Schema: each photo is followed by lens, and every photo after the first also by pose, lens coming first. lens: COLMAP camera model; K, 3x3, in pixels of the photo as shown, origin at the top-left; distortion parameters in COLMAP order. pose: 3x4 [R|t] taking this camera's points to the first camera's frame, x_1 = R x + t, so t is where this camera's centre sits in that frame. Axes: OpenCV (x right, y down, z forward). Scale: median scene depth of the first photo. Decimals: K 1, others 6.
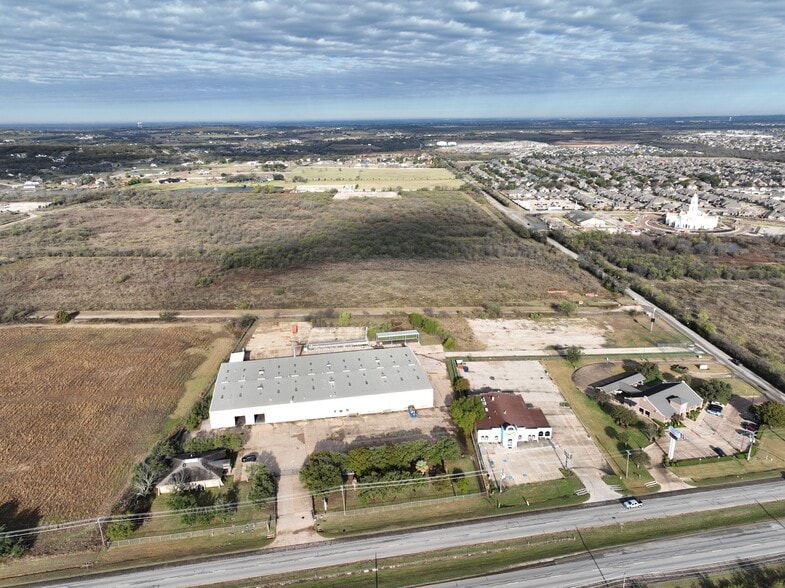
lens RADIAL K [[550.3, 0, 395.8], [0, 550.3, 291.9], [0, 0, 1]] dist [-0.007283, 0.024654]
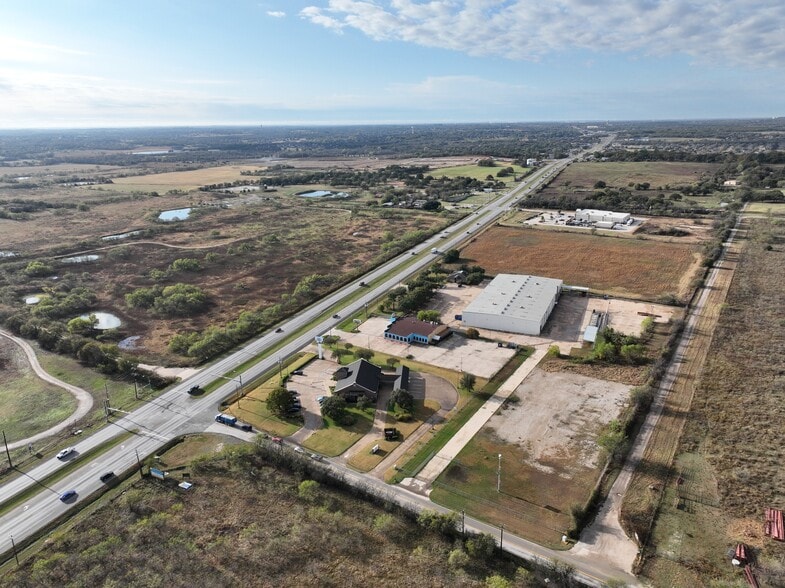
lens RADIAL K [[550.3, 0, 391.8], [0, 550.3, 290.4], [0, 0, 1]] dist [-0.007283, 0.024654]
pose [[-0.572179, 0.262772, -0.776892, 0.866931], [-0.228701, 0.858581, 0.458840, -0.329826], [0.787595, 0.440215, -0.431166, 0.998947]]
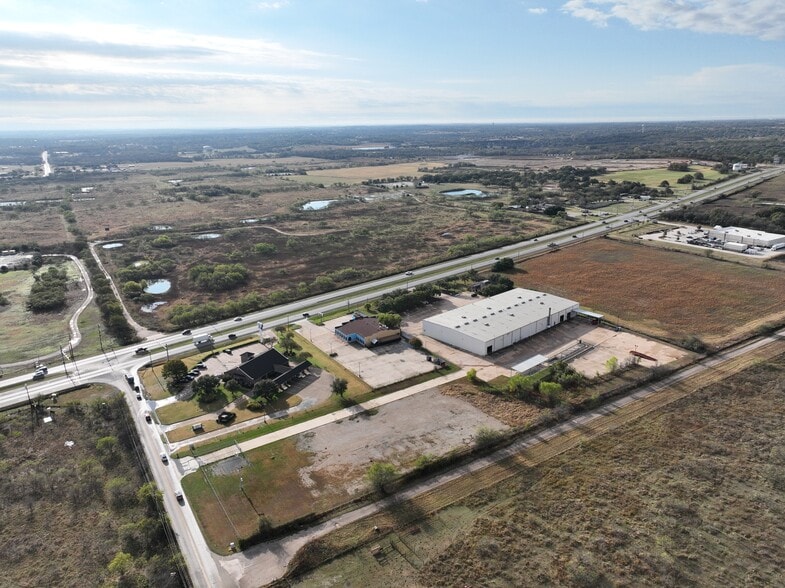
lens RADIAL K [[550.3, 0, 393.6], [0, 550.3, 288.4], [0, 0, 1]] dist [-0.007283, 0.024654]
pose [[-0.856639, 0.175653, -0.485094, 0.536269], [-0.130142, 0.836278, 0.532637, -0.417851], [0.499233, 0.519408, -0.693529, 1.292375]]
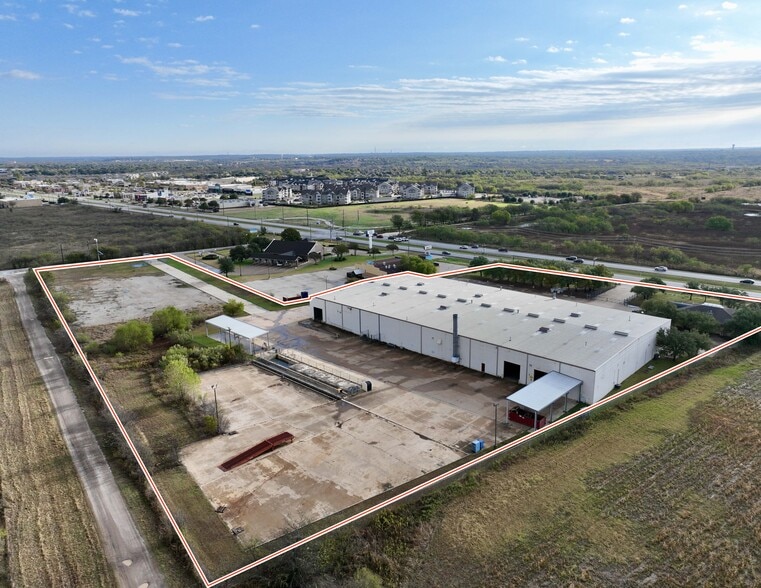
lens RADIAL K [[556.2, 0, 389.5], [0, 556.2, 279.6], [0, 0, 1]] dist [-0.002320, 0.005185]
pose [[-0.583642, -0.160841, 0.795922, -0.428052], [0.263663, 0.889538, 0.373101, -0.102812], [-0.768013, 0.427612, -0.476764, 1.002012]]
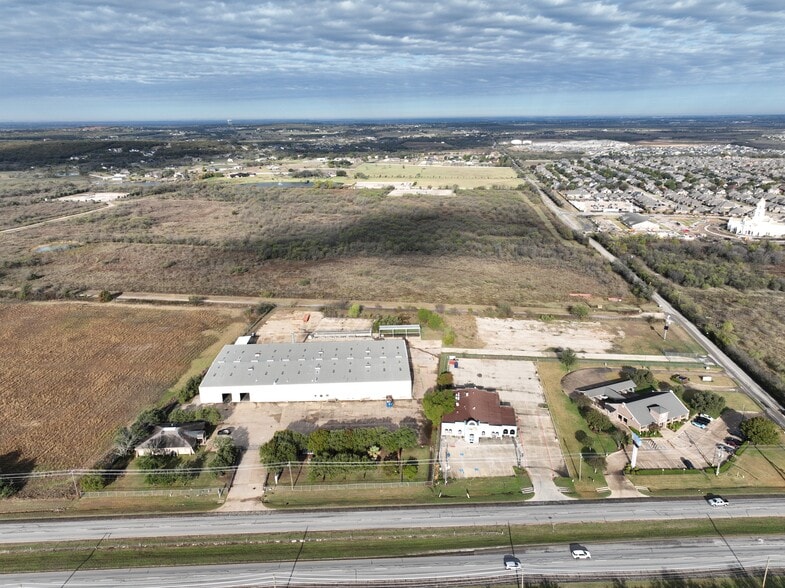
lens RADIAL K [[550.3, 0, 395.8], [0, 550.3, 293.5], [0, 0, 1]] dist [-0.007283, 0.024654]
pose [[0.989585, 0.045945, -0.136424, 0.118939], [-0.045088, 0.998939, 0.009368, 0.003636], [0.136710, -0.003120, 0.990606, -0.013235]]
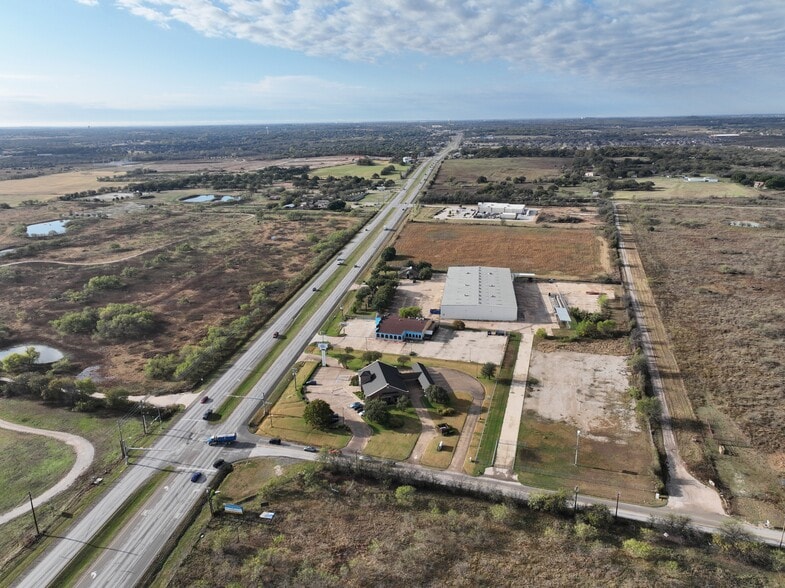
lens RADIAL K [[550.3, 0, 392.0], [0, 550.3, 294.1], [0, 0, 1]] dist [-0.007283, 0.024654]
pose [[-0.331345, 0.305838, -0.892566, 0.961356], [-0.266699, 0.877066, 0.399533, -0.270947], [0.905032, 0.370429, -0.209045, 0.813536]]
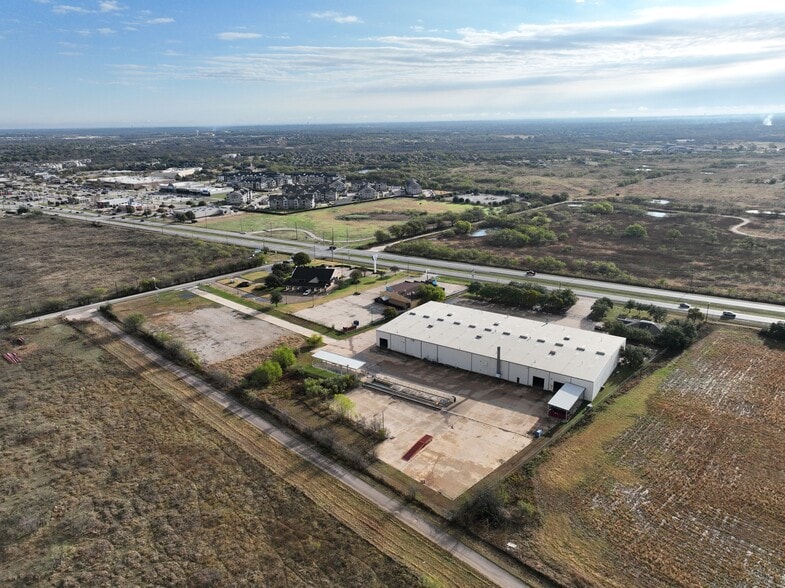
lens RADIAL K [[550.3, 0, 391.3], [0, 550.3, 299.4], [0, 0, 1]] dist [-0.007283, 0.024654]
pose [[-0.699222, -0.194925, 0.687817, -0.466641], [0.243374, 0.839742, 0.485389, -0.285385], [-0.672203, 0.506792, -0.539726, 1.165566]]
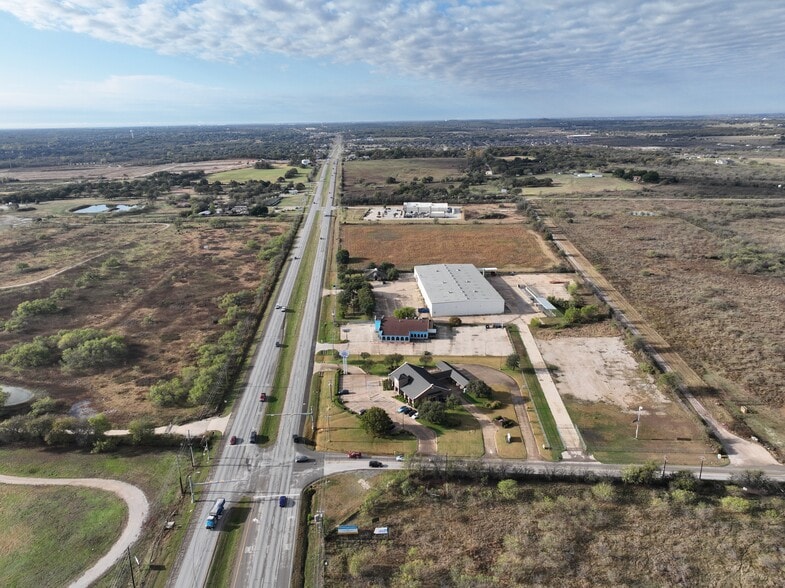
lens RADIAL K [[550.3, 0, 392.9], [0, 550.3, 296.9], [0, 0, 1]] dist [-0.007283, 0.024654]
pose [[-0.105400, 0.322133, -0.940809, 0.999463], [-0.284518, 0.896760, 0.338926, -0.210414], [0.952859, 0.303399, -0.002866, 0.623611]]
